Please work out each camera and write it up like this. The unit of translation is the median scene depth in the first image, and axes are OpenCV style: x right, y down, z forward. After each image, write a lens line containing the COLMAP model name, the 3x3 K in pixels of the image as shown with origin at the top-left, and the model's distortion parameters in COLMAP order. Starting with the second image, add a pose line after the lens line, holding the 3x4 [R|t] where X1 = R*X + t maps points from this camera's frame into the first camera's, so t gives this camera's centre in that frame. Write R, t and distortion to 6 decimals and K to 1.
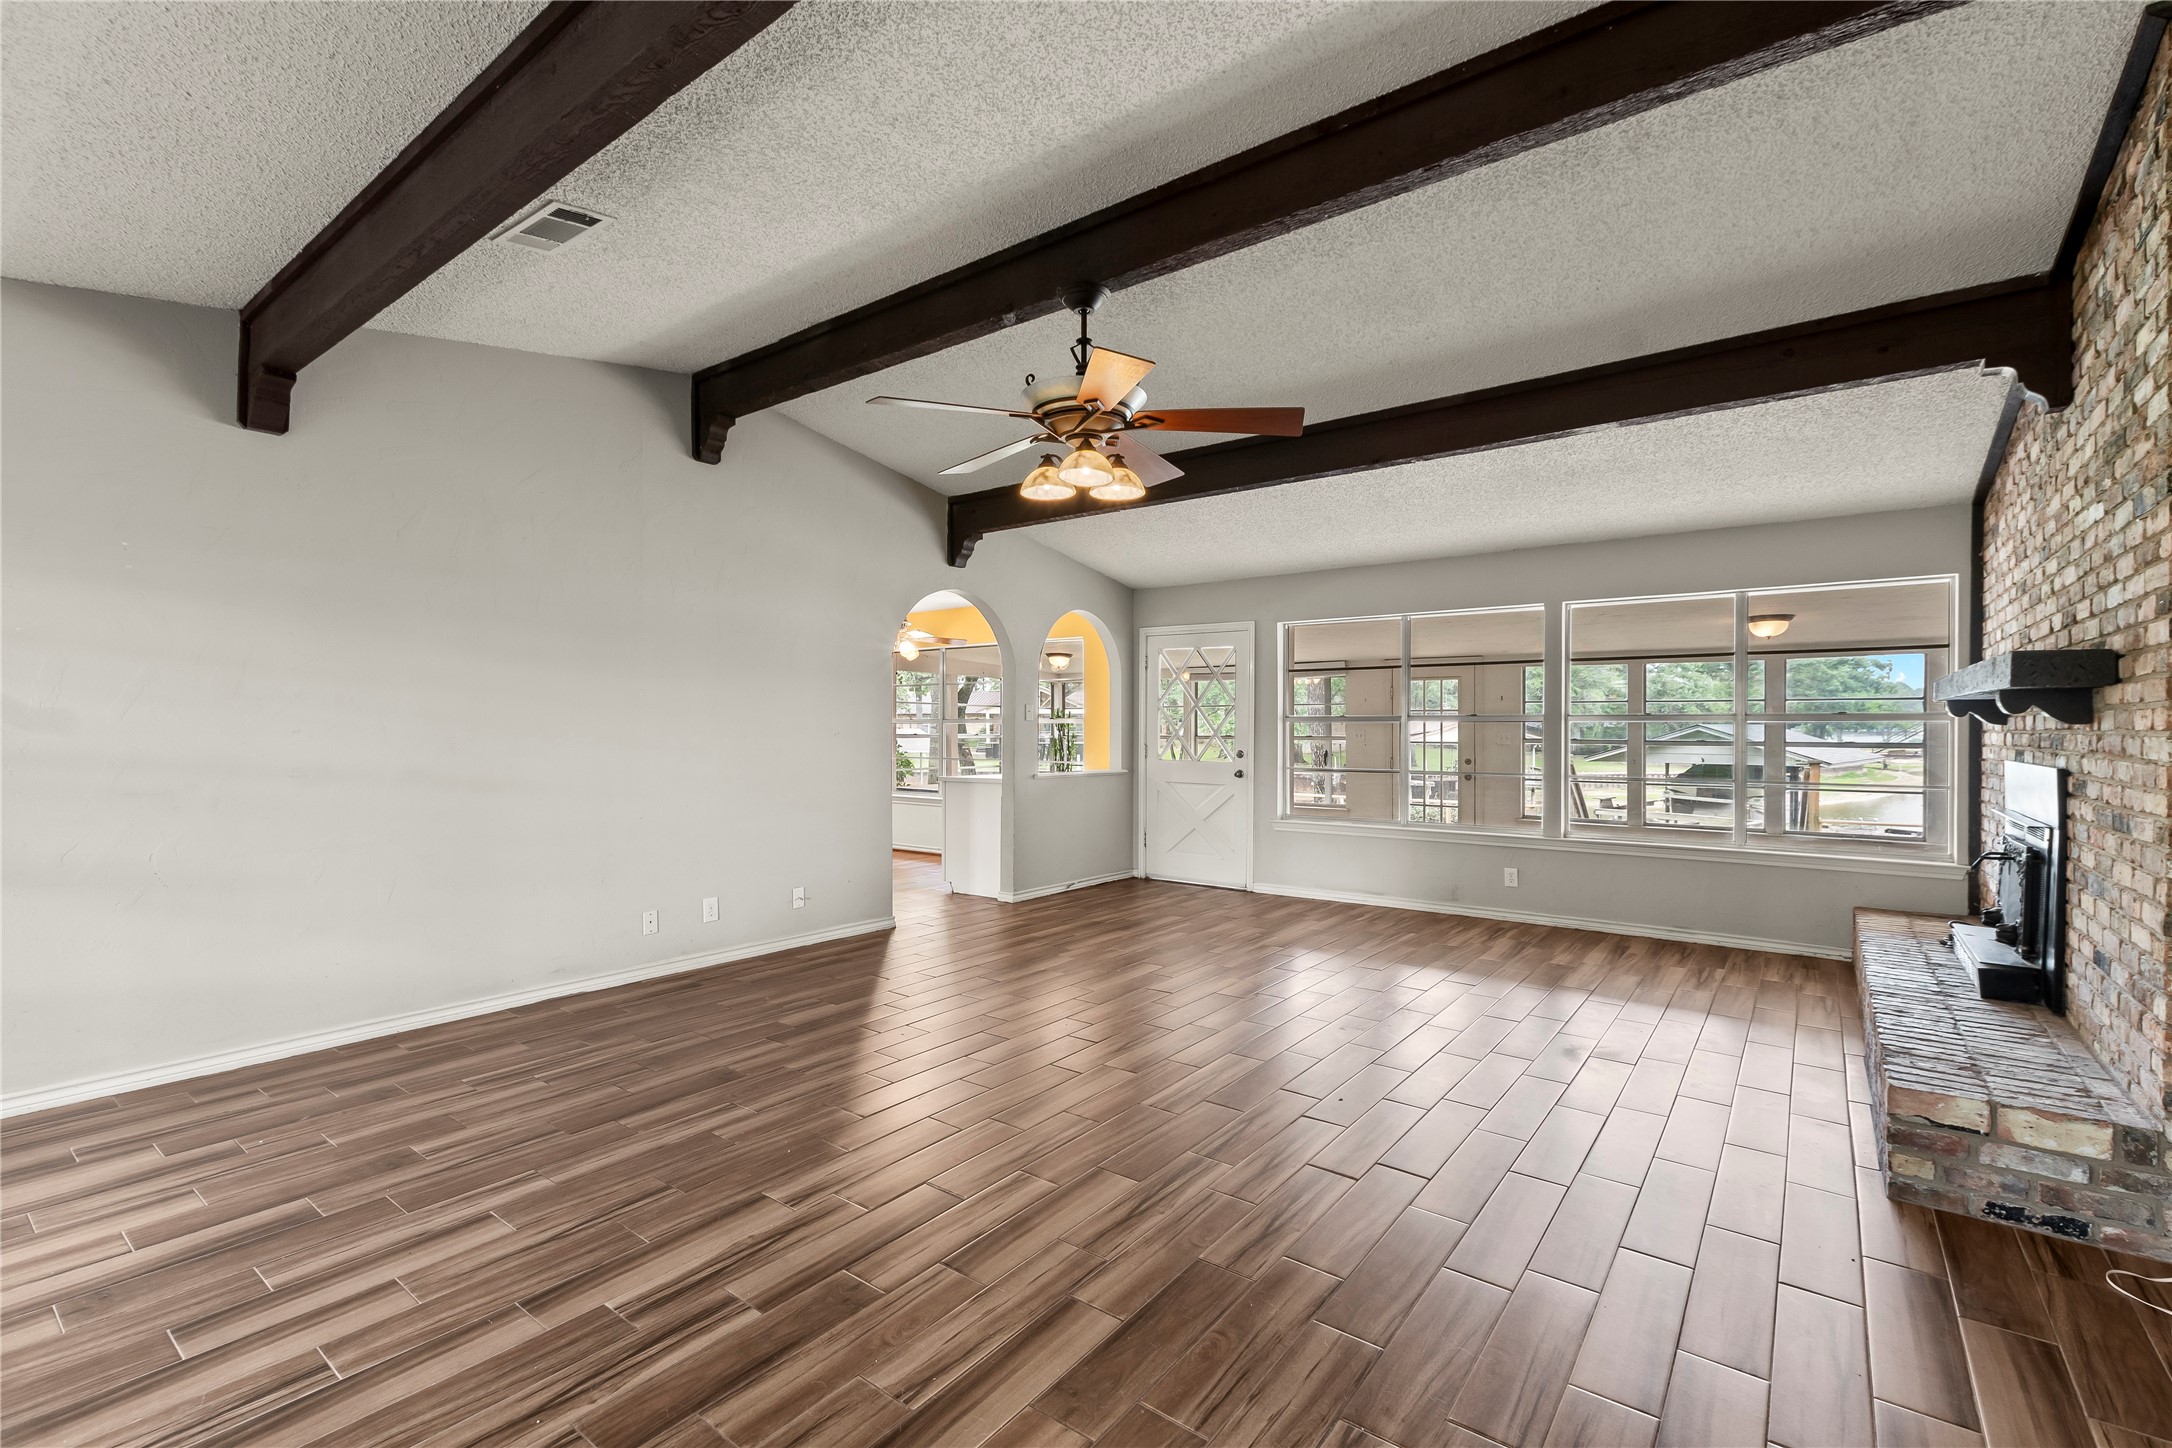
lens RADIAL K [[954.8, 0, 1073.7], [0, 954.8, 720.2], [0, 0, 1]] dist [0.007948, -0.000042]
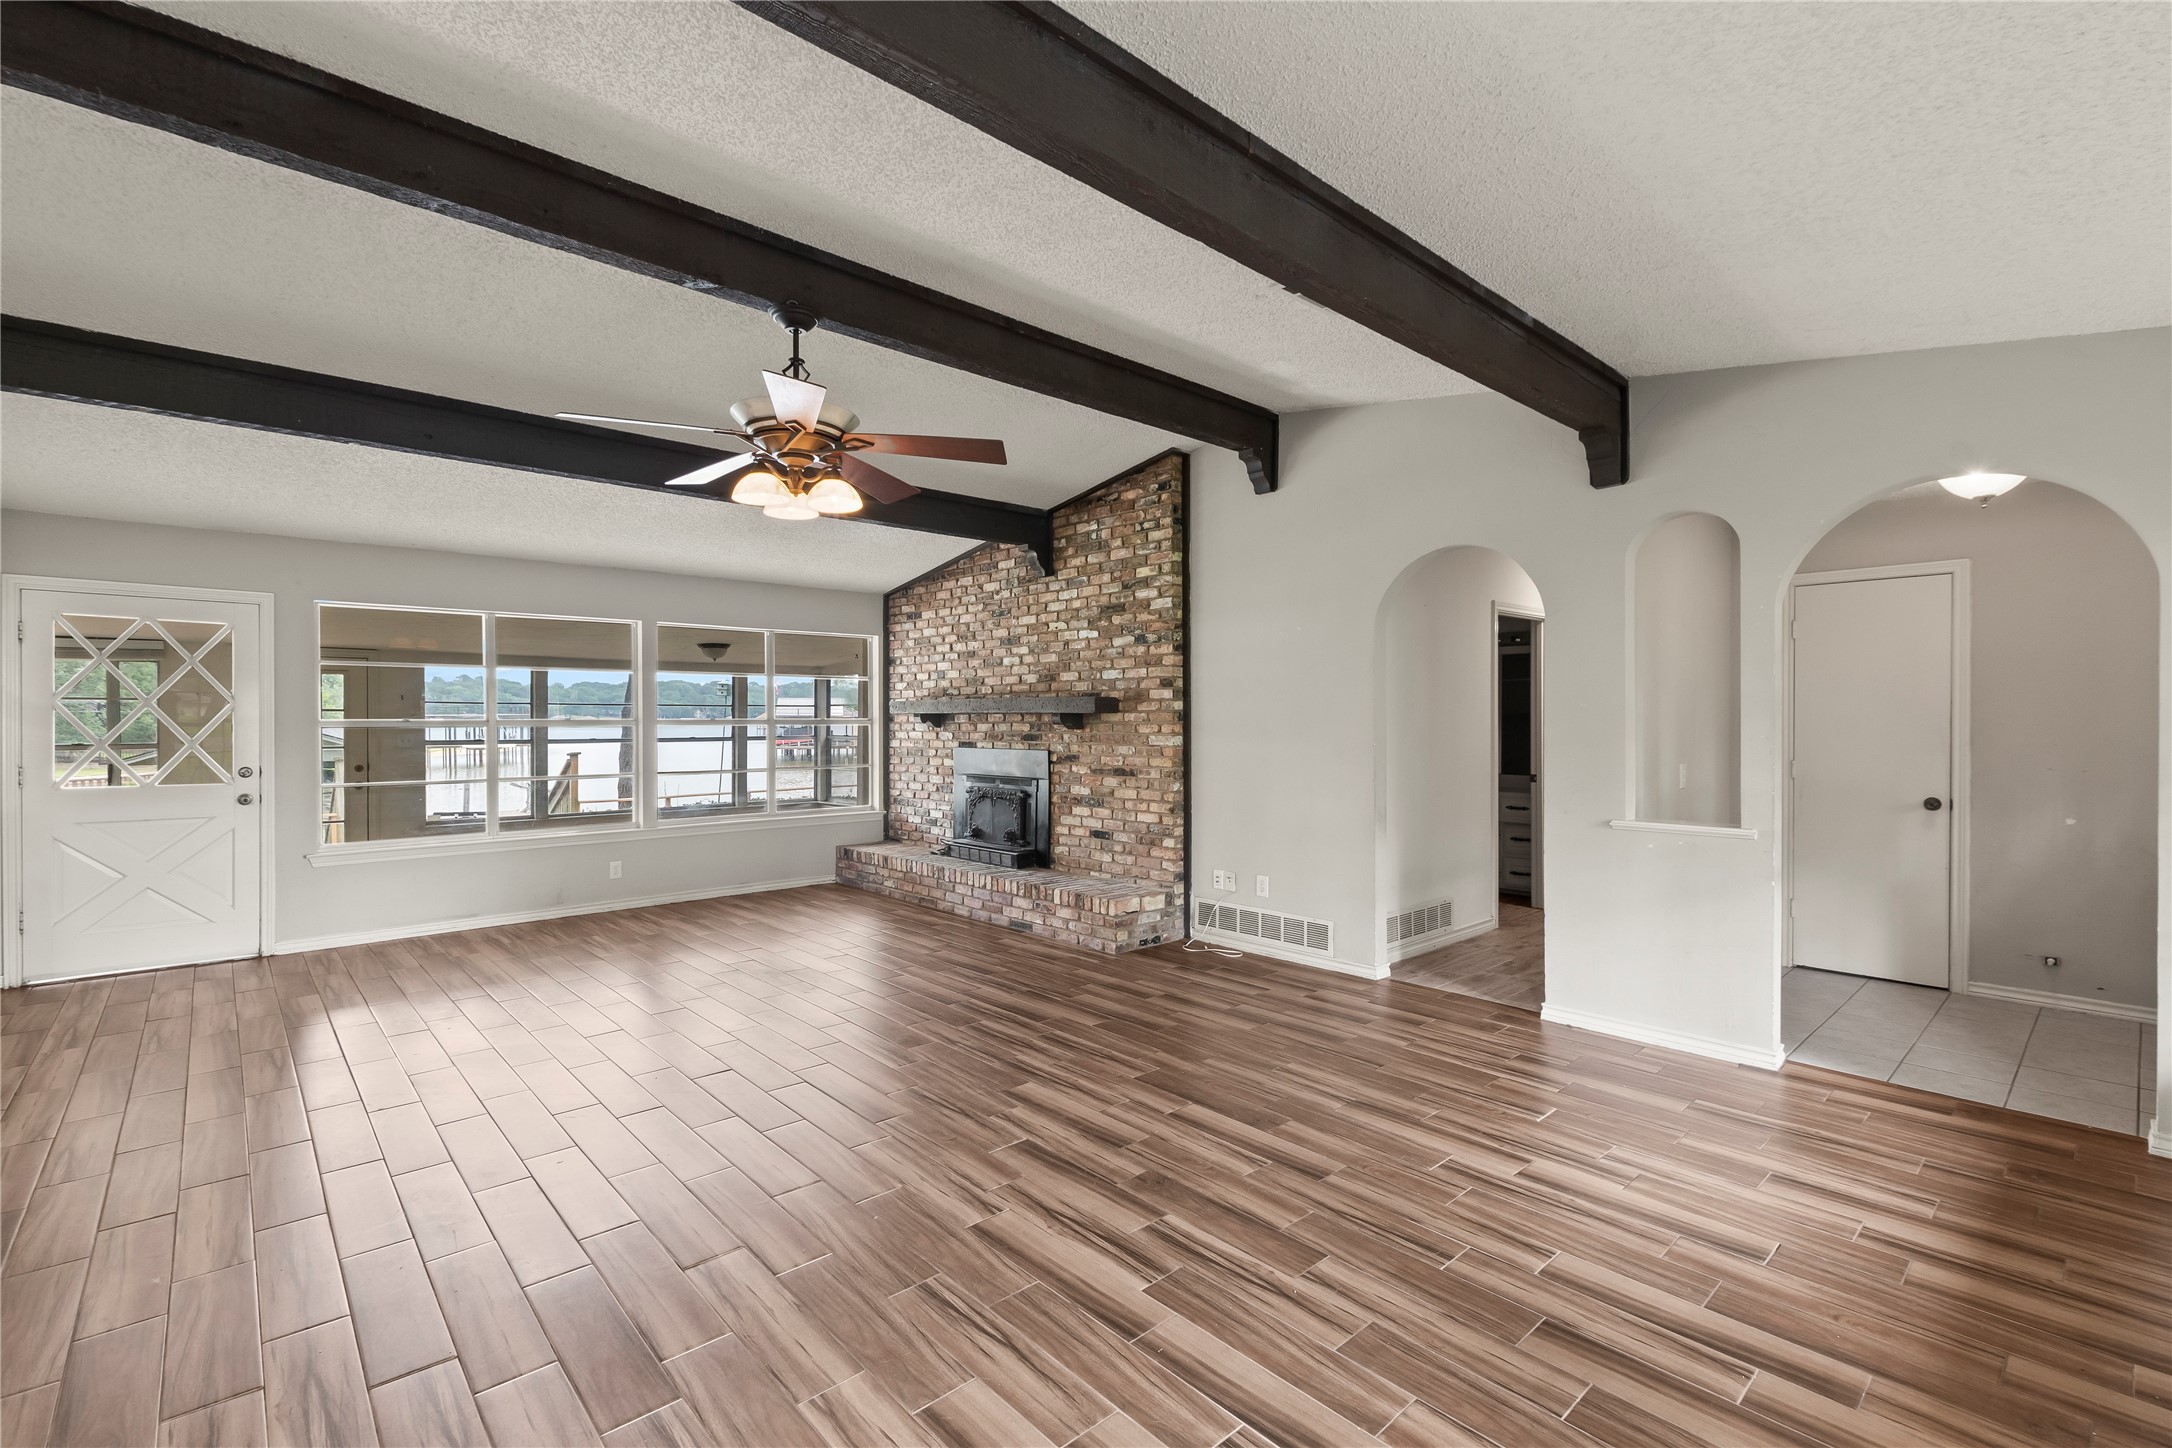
lens RADIAL K [[954.8, 0, 1073.7], [0, 954.8, 720.2], [0, 0, 1]] dist [0.007948, -0.000042]
pose [[0.184376, -0.000936, 0.982855, -1.321179], [-0.005116, 0.999985, 0.001912, -0.026442], [-0.982843, -0.005381, 0.184368, 0.747271]]
